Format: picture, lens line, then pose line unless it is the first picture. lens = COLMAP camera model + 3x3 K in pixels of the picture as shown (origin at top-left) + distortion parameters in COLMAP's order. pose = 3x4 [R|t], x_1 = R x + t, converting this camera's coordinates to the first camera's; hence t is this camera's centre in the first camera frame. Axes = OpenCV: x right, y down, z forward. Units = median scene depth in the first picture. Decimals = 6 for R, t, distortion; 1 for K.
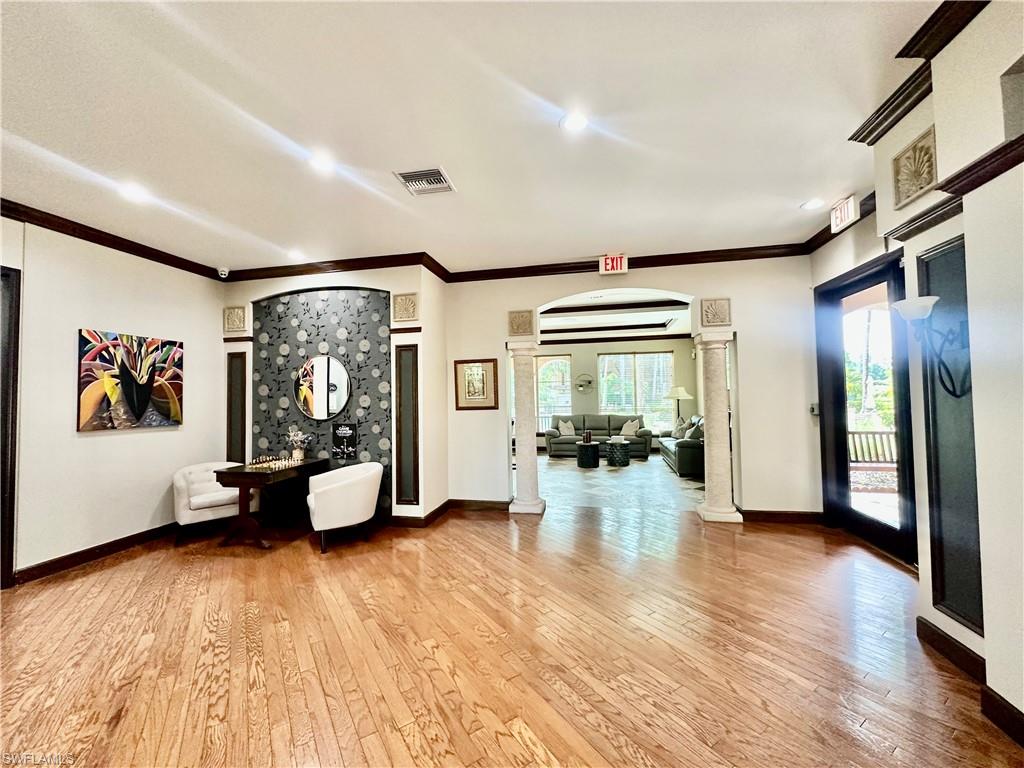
lens RADIAL K [[408.9, 0, 512.1], [0, 408.9, 384.1], [0, 0, 1]] dist [-0.003744, 0.000901]
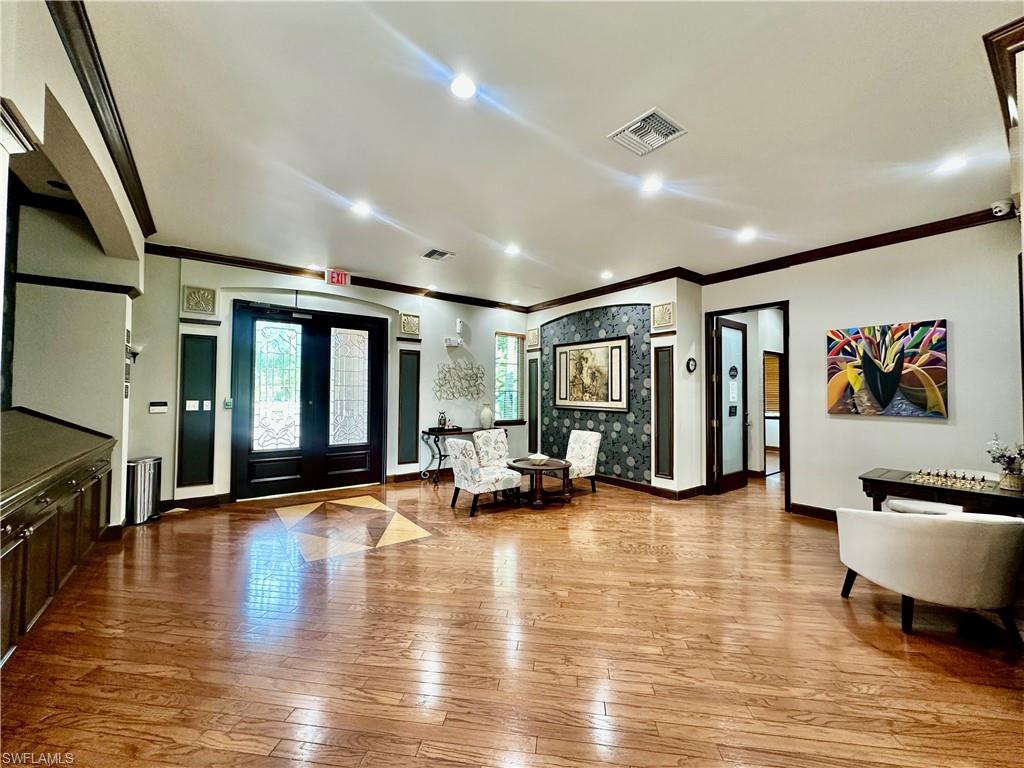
lens RADIAL K [[408.9, 0, 512.2], [0, 408.9, 385.3], [0, 0, 1]] dist [-0.003744, 0.000901]
pose [[-0.661954, -0.002934, -0.749539, 0.464600], [0.027679, 0.999215, -0.028356, 0.035968], [0.749033, -0.039517, -0.661353, 1.005762]]
